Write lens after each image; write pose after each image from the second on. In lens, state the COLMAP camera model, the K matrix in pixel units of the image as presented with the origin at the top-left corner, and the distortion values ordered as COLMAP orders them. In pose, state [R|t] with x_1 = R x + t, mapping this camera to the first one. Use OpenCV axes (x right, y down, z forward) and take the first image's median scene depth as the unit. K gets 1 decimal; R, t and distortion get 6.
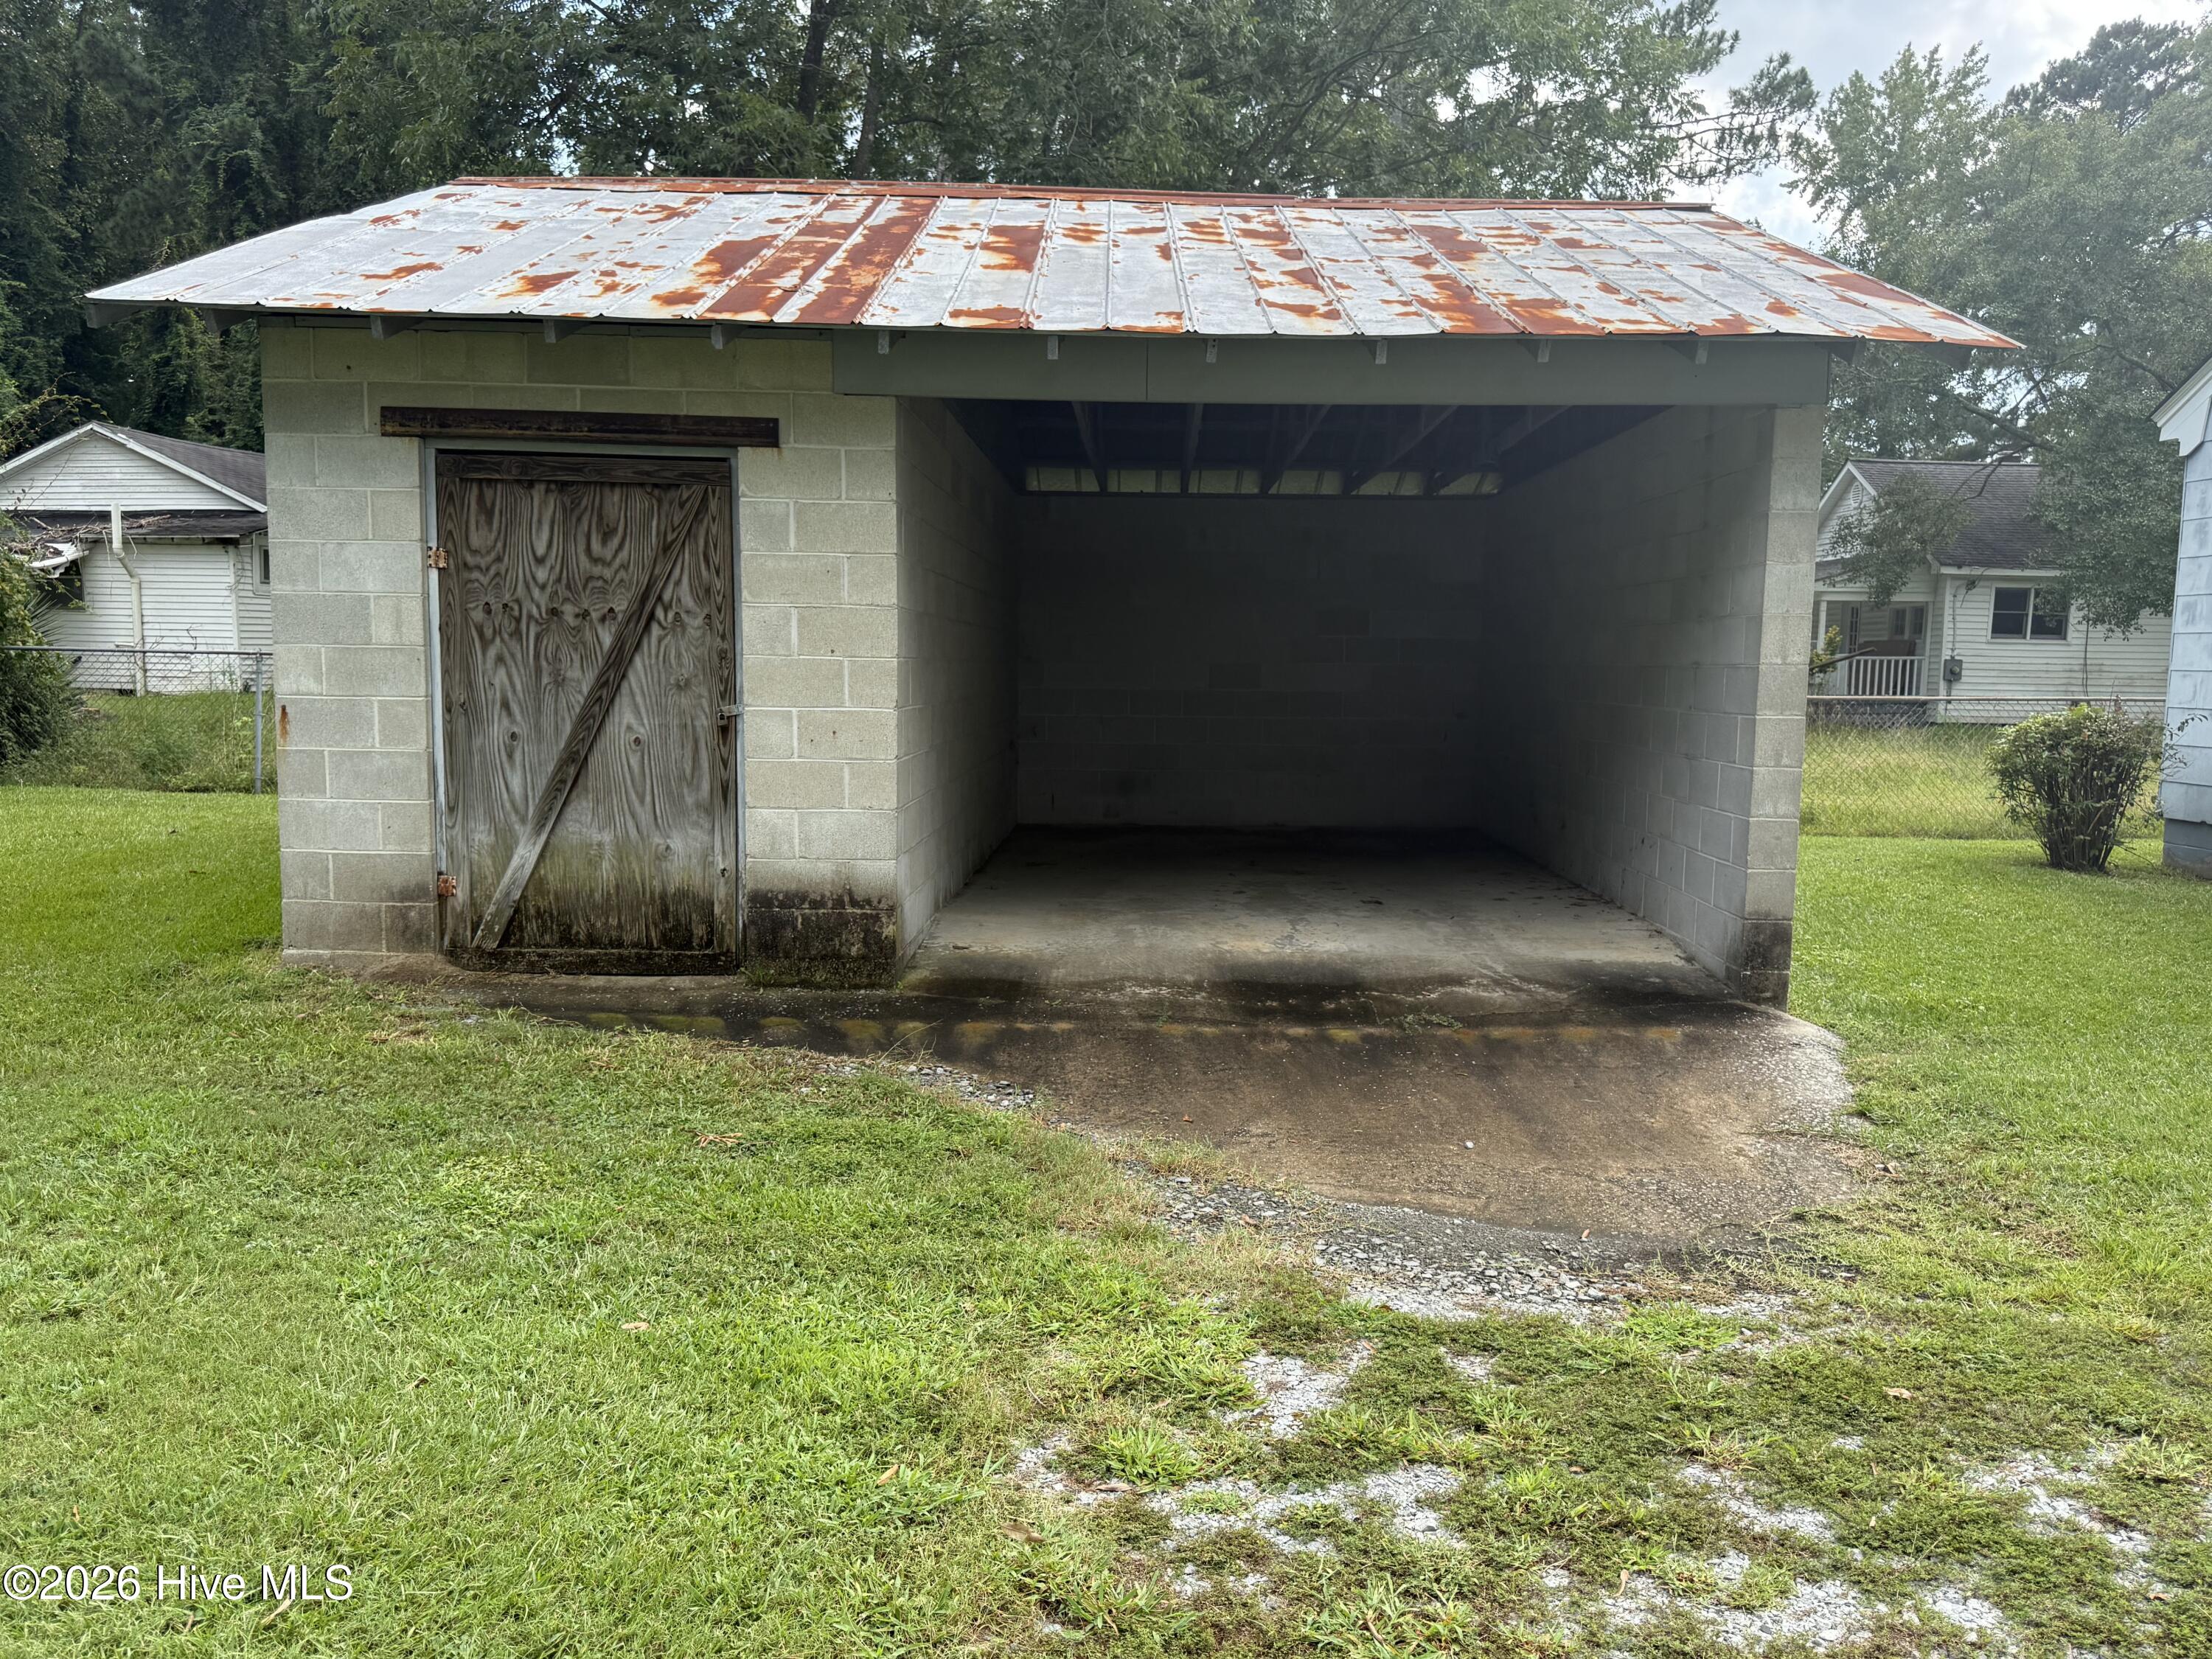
lens RADIAL K [[1632.5, 0, 1103.5], [0, 1632.5, 836.0], [0, 0, 1]] dist [-0.003857, -0.050580]
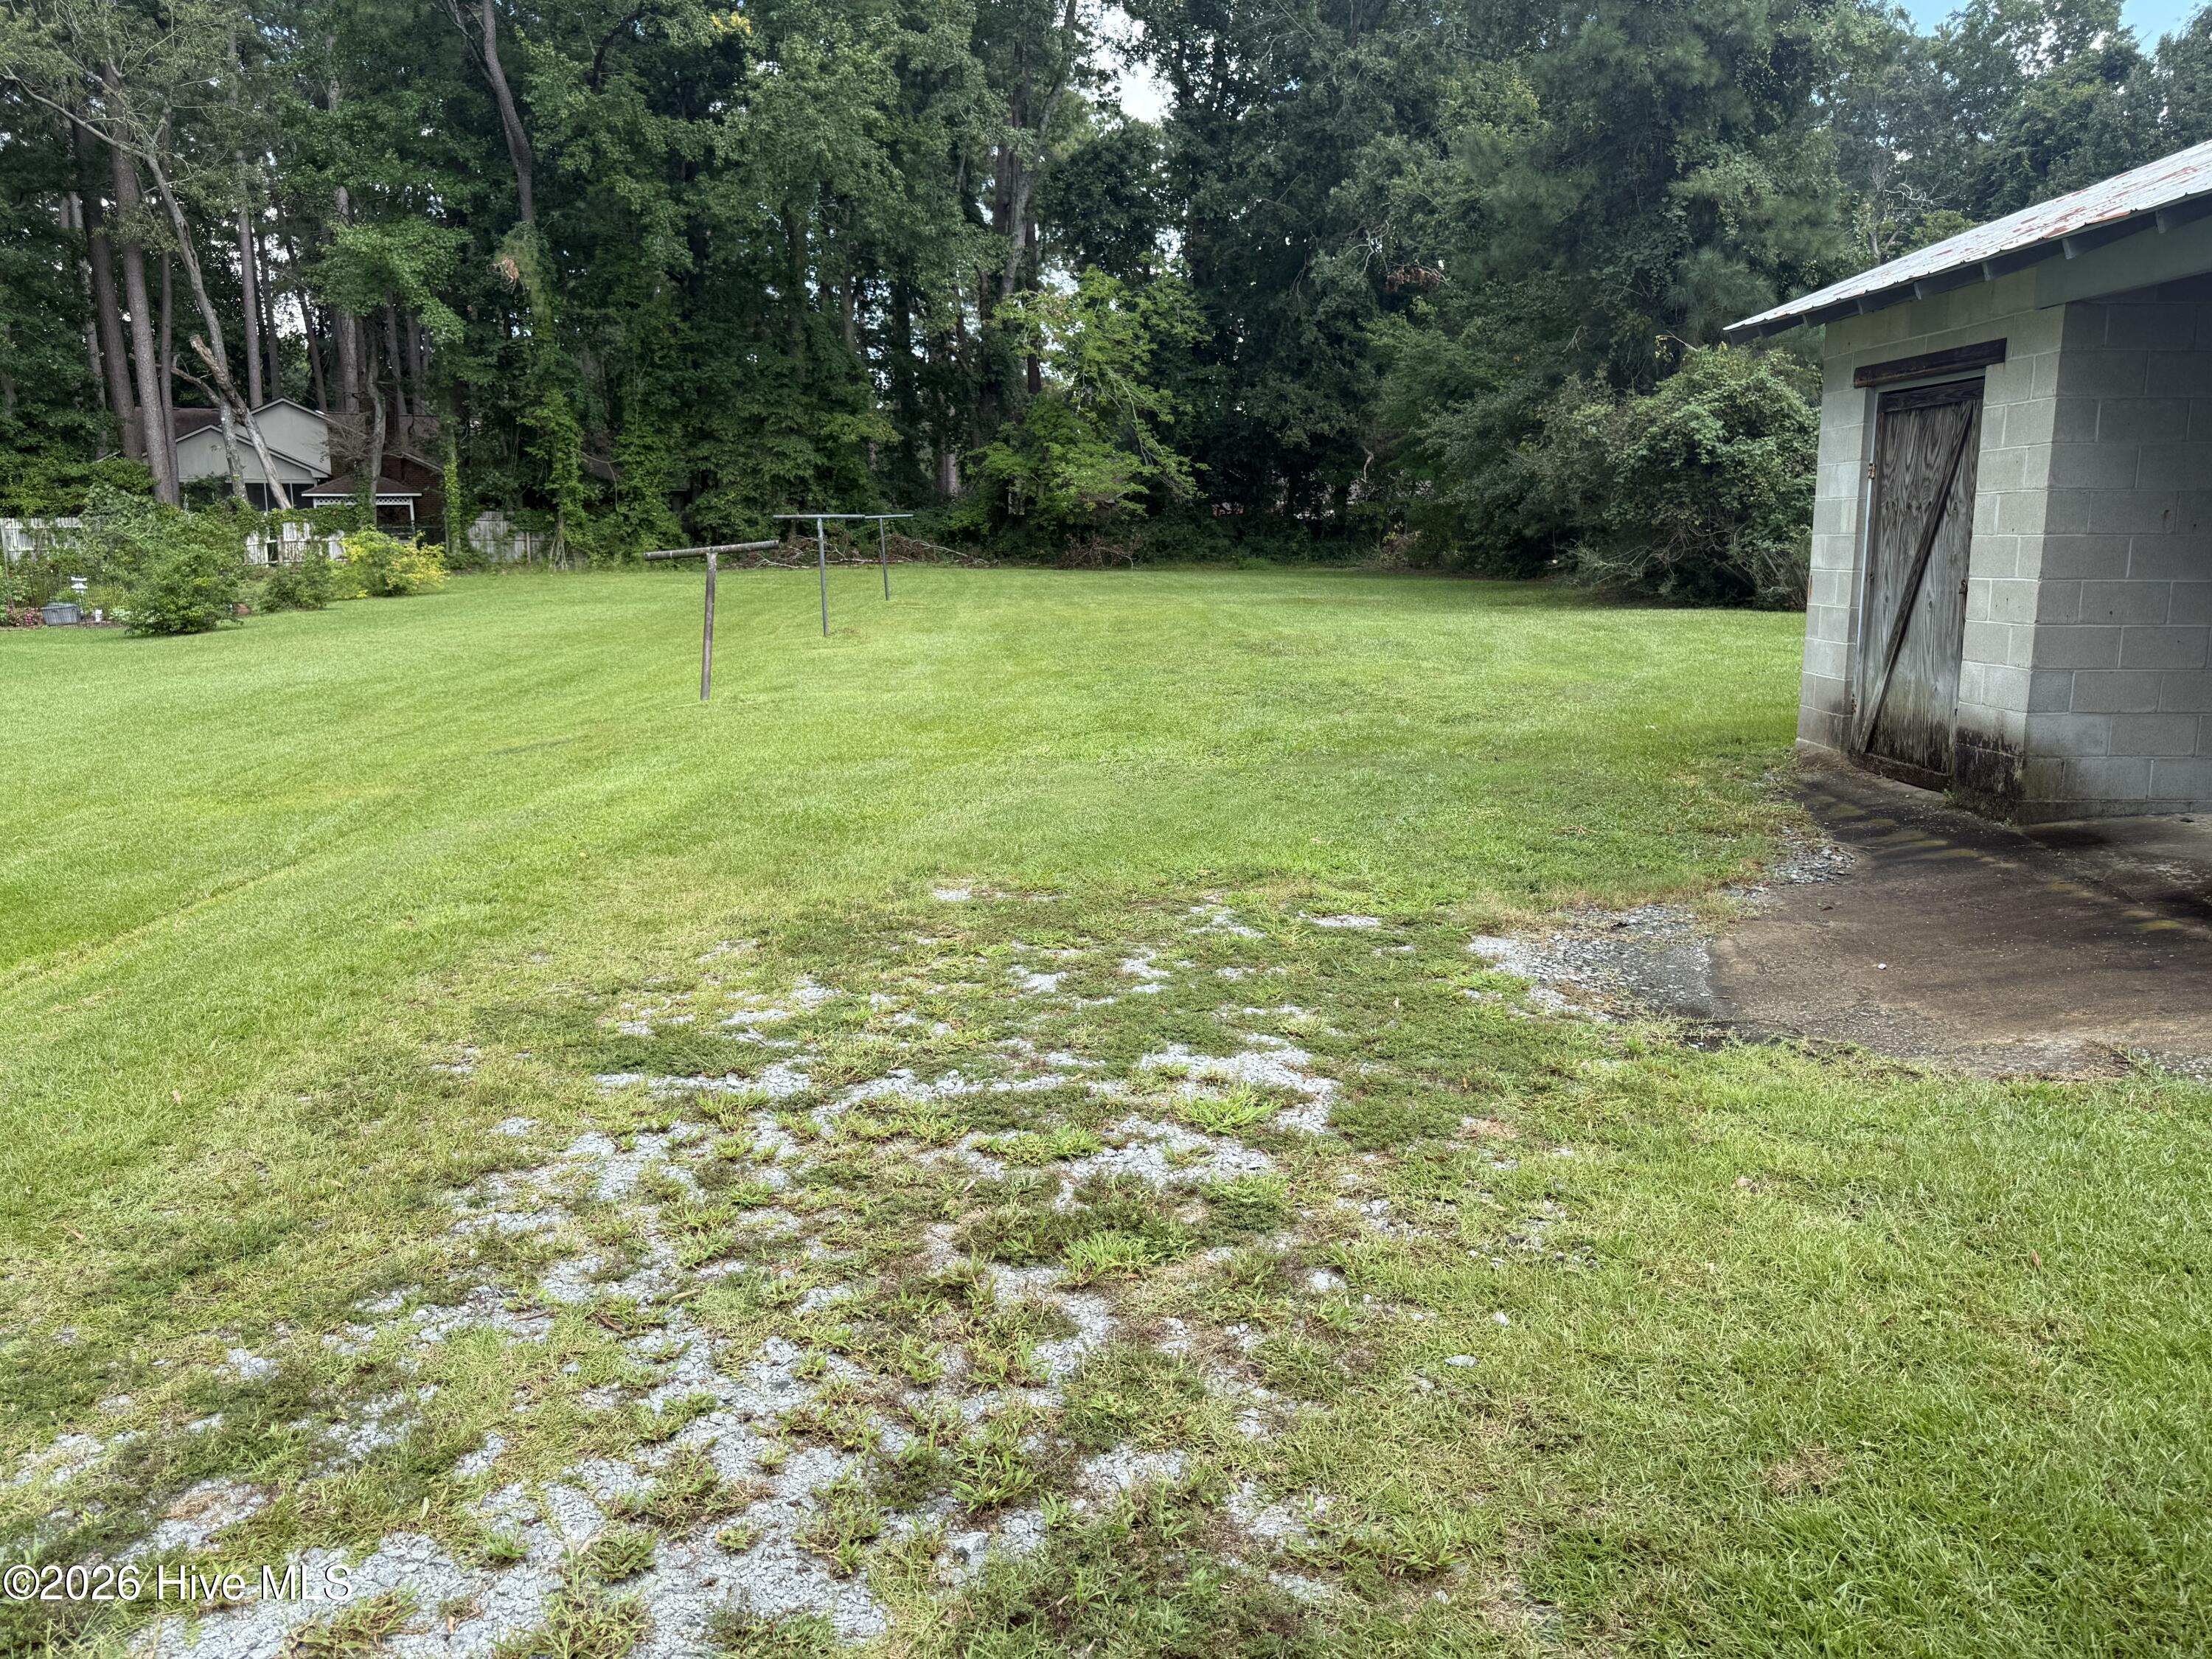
lens RADIAL K [[1632.5, 0, 1178.0], [0, 1632.5, 879.5], [0, 0, 1]] dist [-0.003857, -0.050580]
pose [[0.050182, 0.184807, -0.981493, 1.013851], [-0.097857, 0.978912, 0.179318, -0.017770], [0.993934, 0.087048, 0.067208, 0.340870]]
